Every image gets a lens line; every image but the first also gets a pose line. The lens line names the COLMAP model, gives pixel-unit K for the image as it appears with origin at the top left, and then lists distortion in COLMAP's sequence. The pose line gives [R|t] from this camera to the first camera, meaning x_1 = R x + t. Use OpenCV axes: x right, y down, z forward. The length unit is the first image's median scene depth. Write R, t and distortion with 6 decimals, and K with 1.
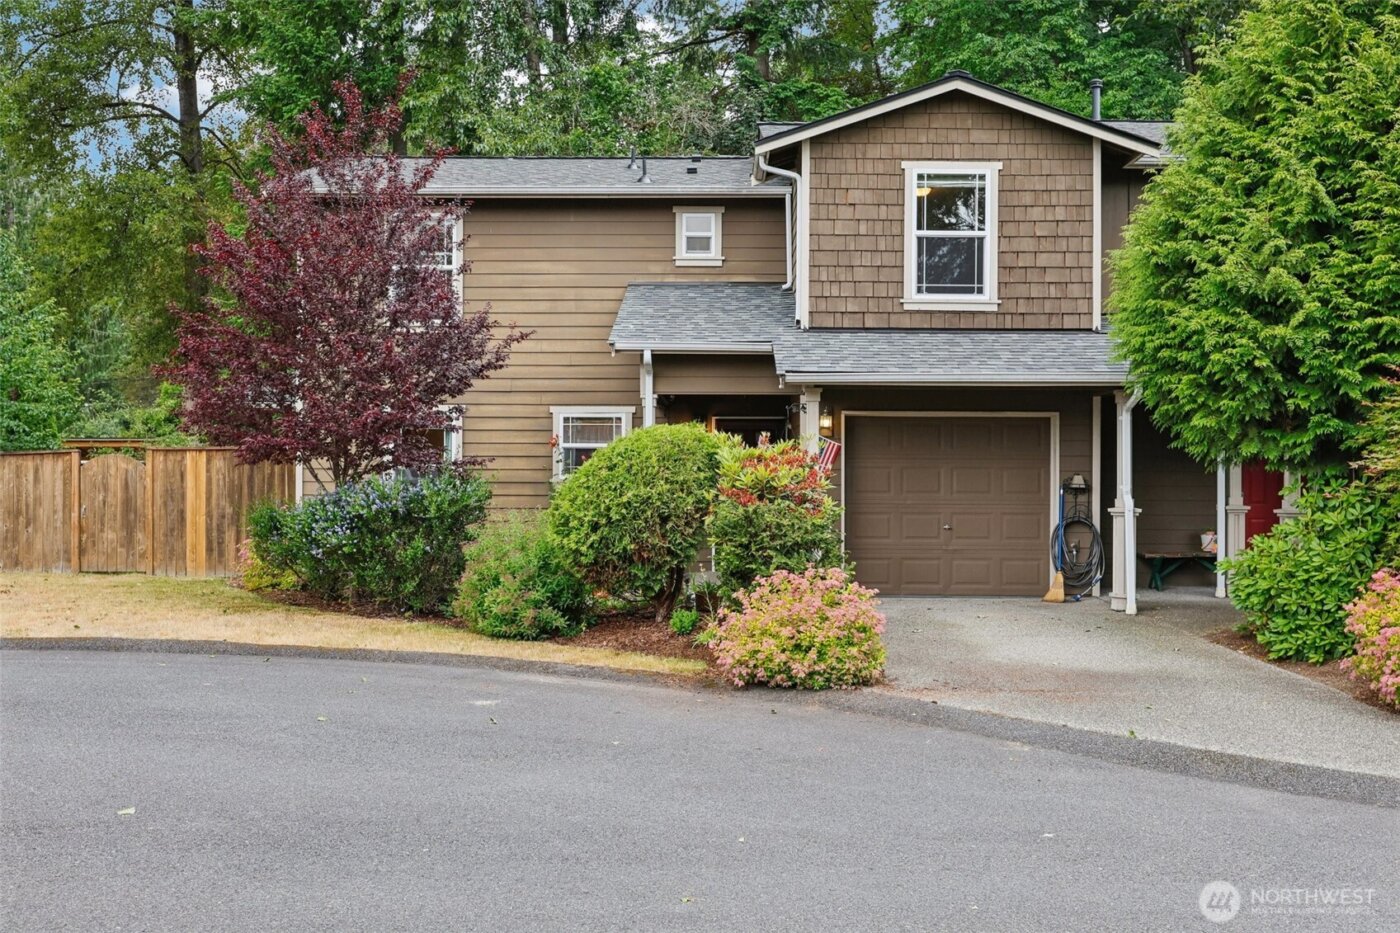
lens RADIAL K [[1339.0, 0, 700.0], [0, 1339.0, 466.5], [0, 0, 1]] dist [-0.007160, -0.003118]
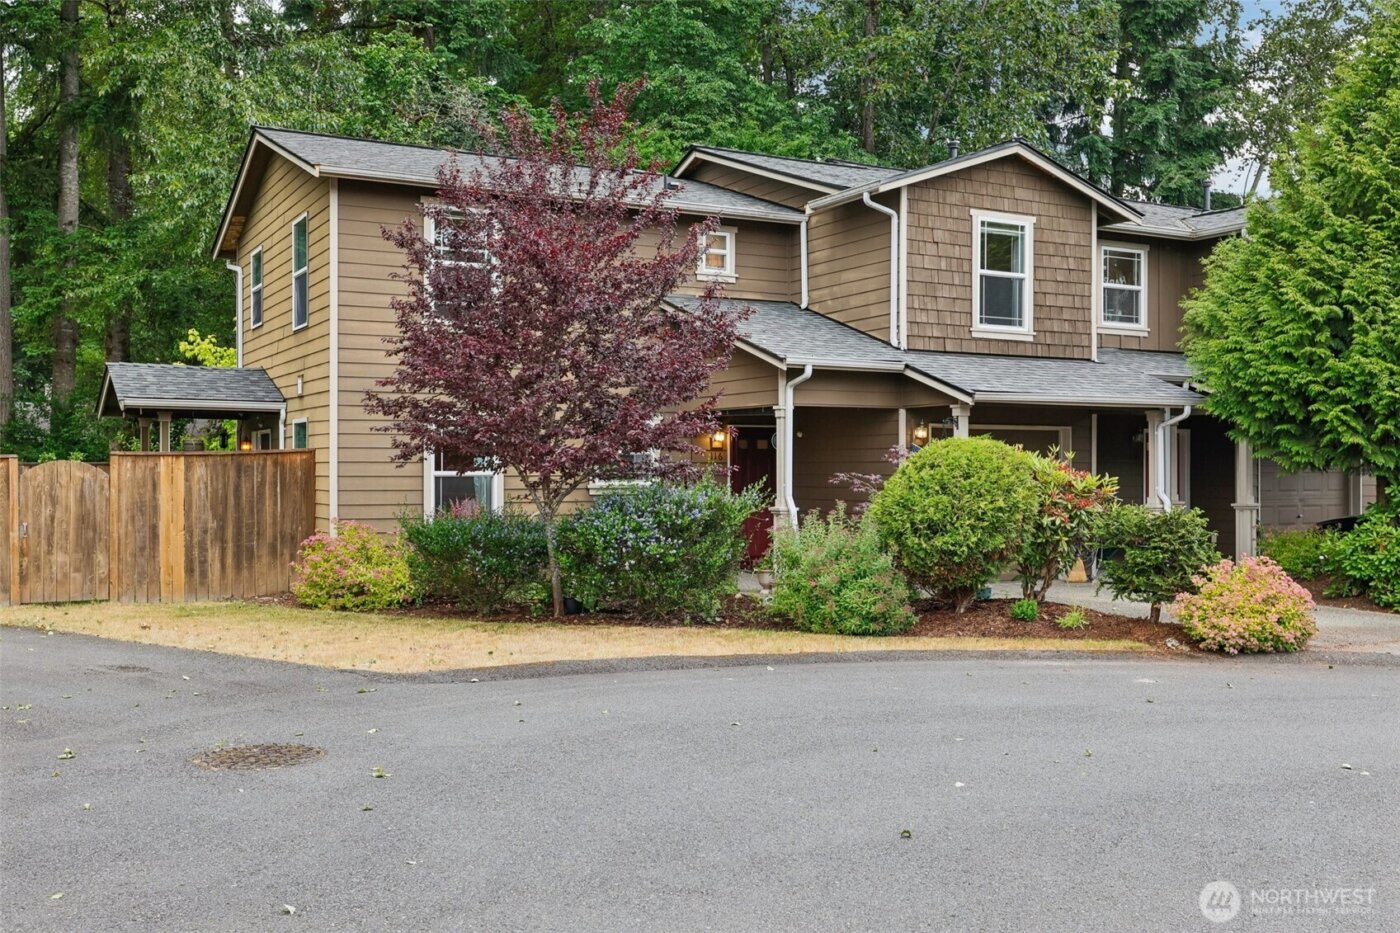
lens RADIAL K [[1339.0, 0, 700.0], [0, 1339.0, 466.5], [0, 0, 1]] dist [-0.007160, -0.003118]
pose [[0.872569, -0.003554, 0.488478, -0.618266], [0.002145, 0.999992, 0.003445, -0.009106], [-0.488486, -0.001958, 0.872569, 0.101108]]
